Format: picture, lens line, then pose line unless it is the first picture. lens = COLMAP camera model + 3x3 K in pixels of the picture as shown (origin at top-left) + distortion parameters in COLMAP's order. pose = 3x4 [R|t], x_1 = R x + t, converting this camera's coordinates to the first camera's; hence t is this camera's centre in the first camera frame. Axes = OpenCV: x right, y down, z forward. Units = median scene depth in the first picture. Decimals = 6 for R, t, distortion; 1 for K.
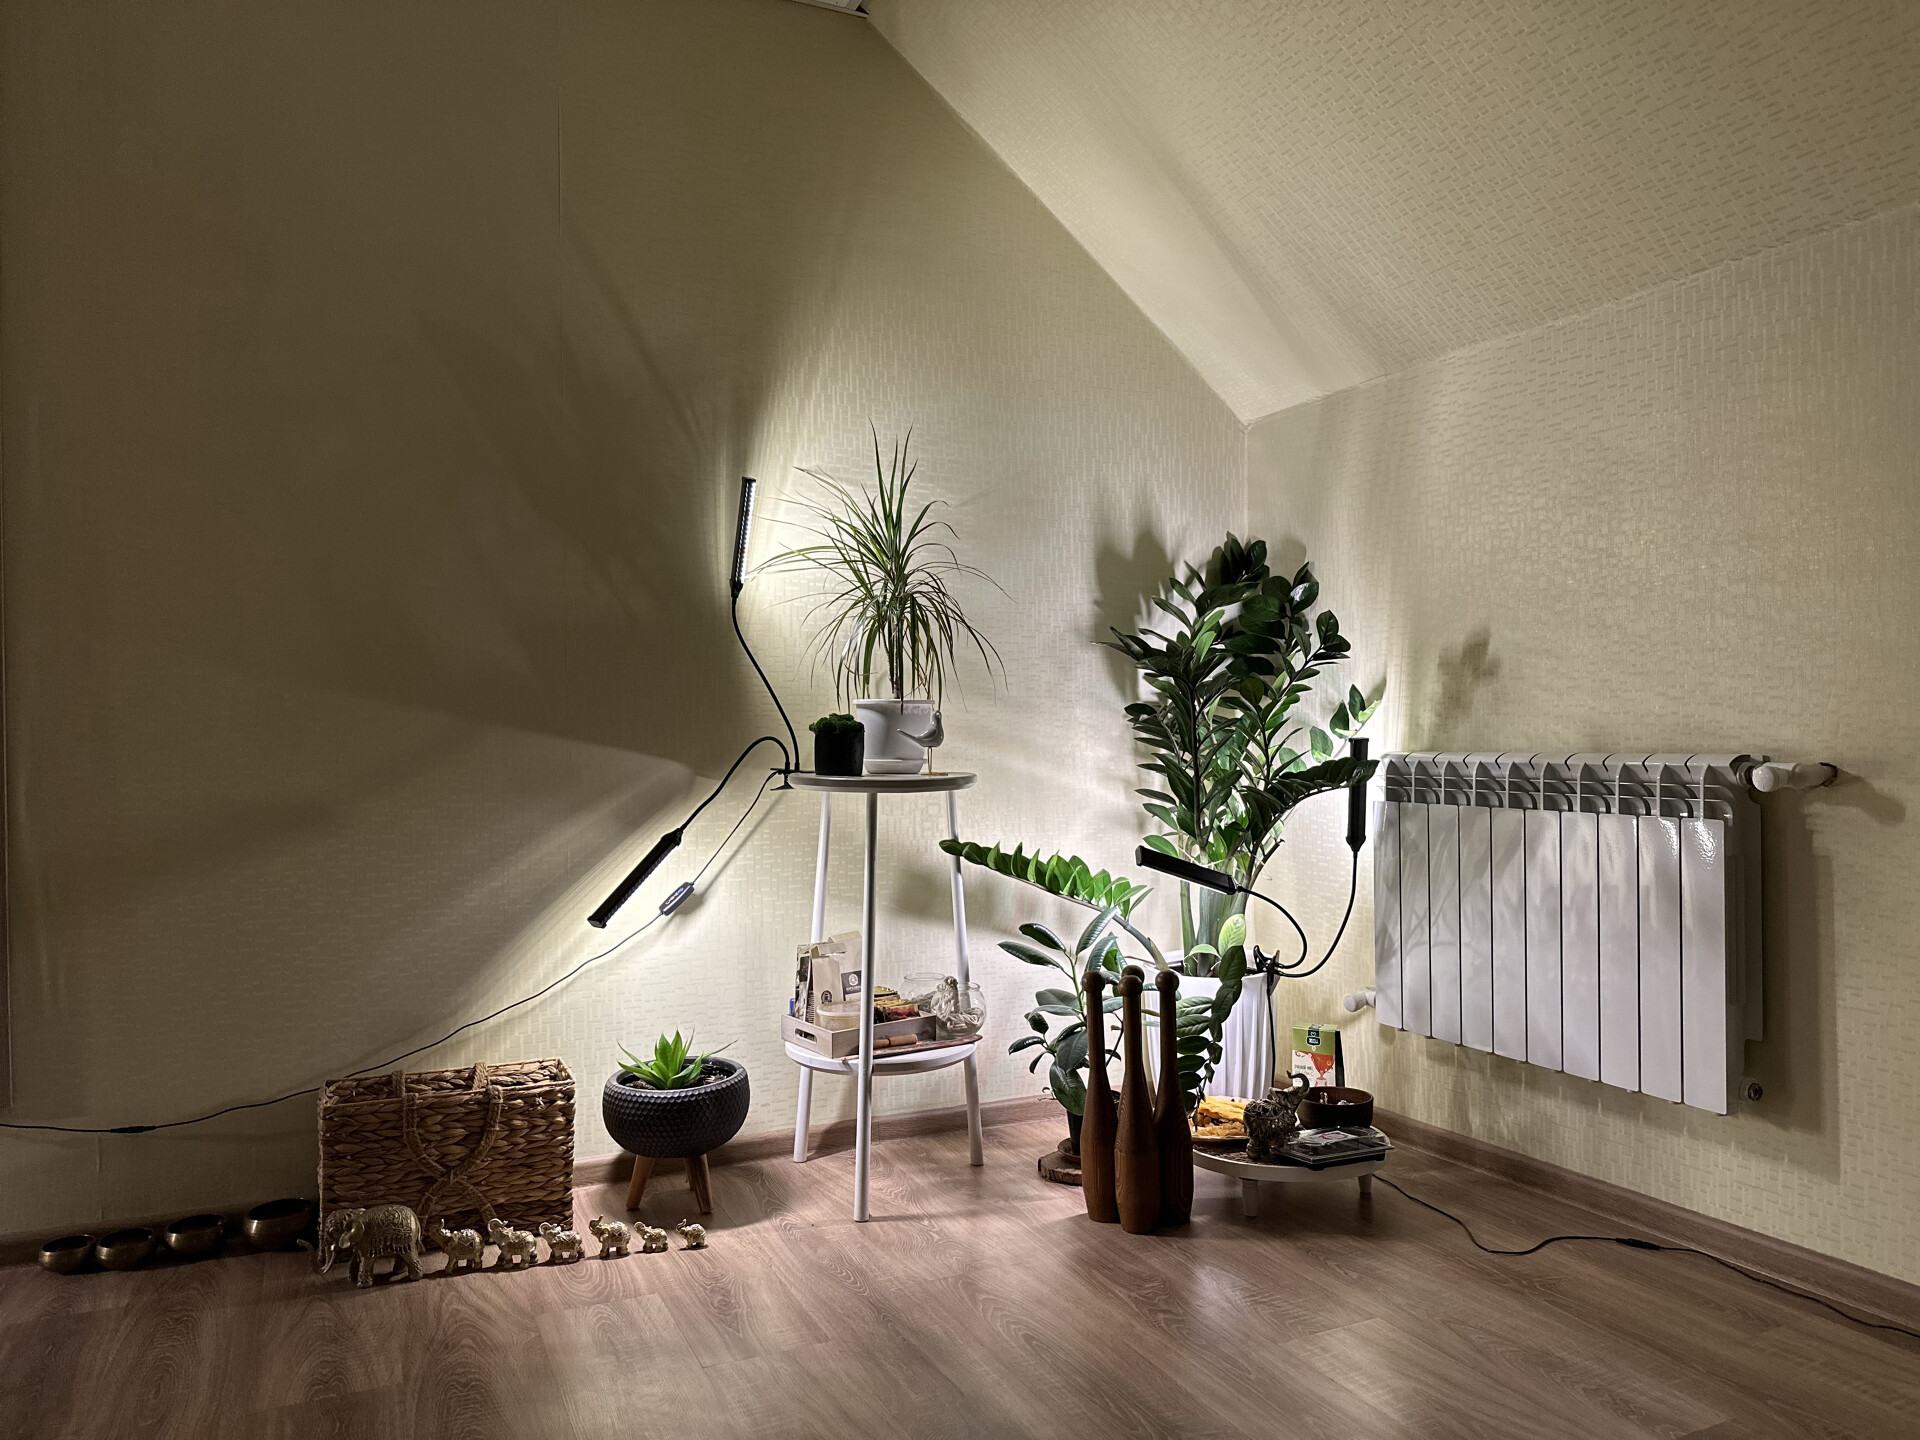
lens RADIAL K [[1352.4, 0, 969.8], [0, 1352.4, 725.4], [0, 0, 1]] dist [0.093184, -0.154560]
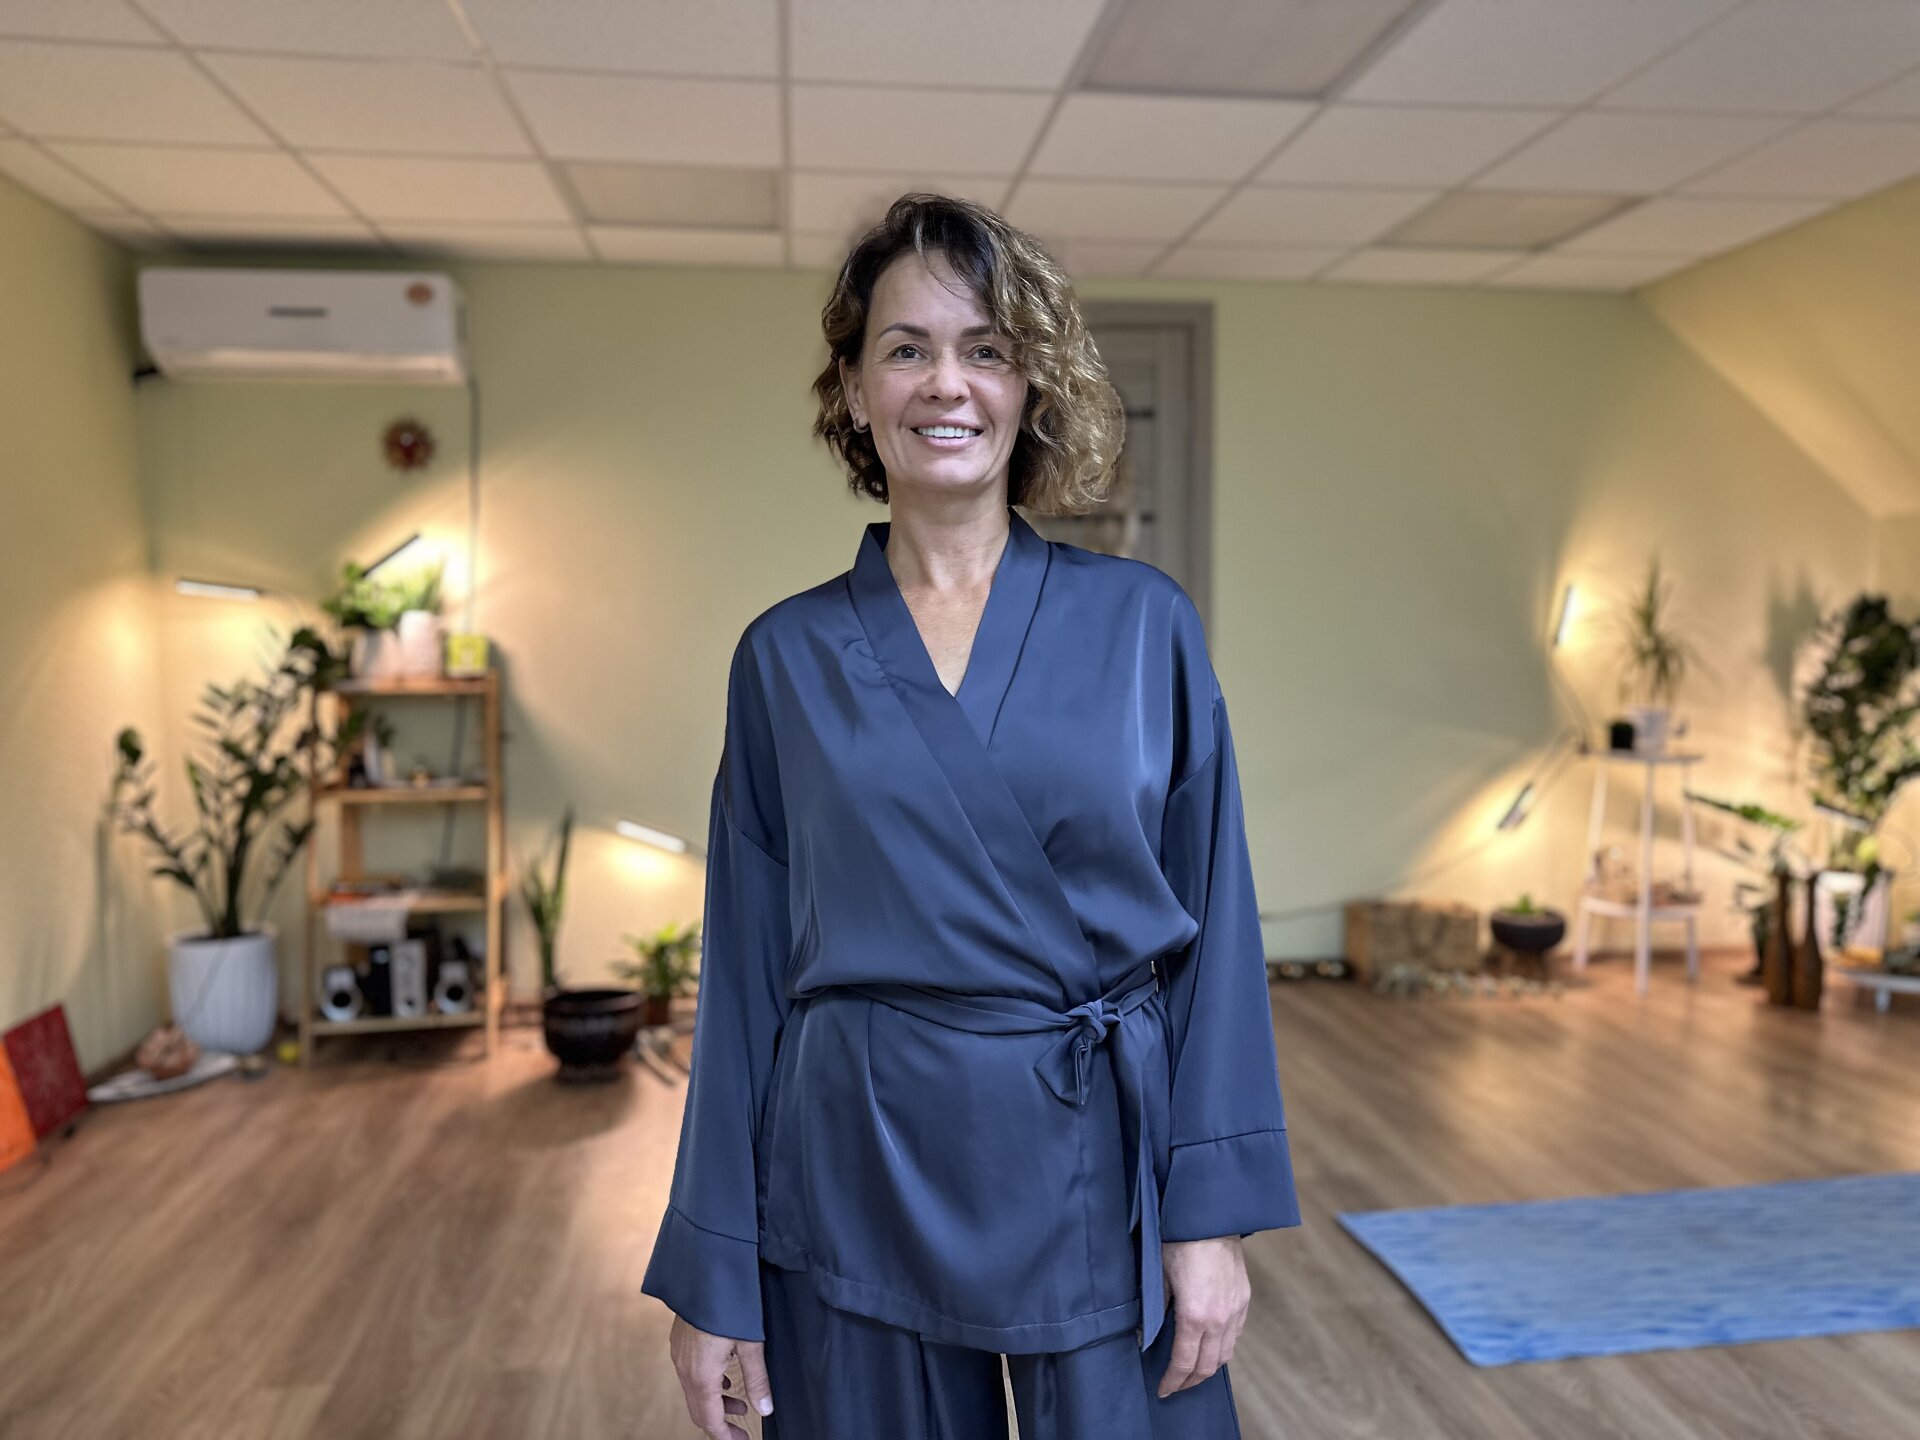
lens RADIAL K [[1352.4, 0, 969.8], [0, 1352.4, 725.4], [0, 0, 1]] dist [0.093184, -0.154560]
pose [[0.955731, 0.018325, -0.293670, -0.370097], [0.003025, 0.997394, 0.072084, -0.123989], [0.294225, -0.069781, 0.953185, -0.907844]]
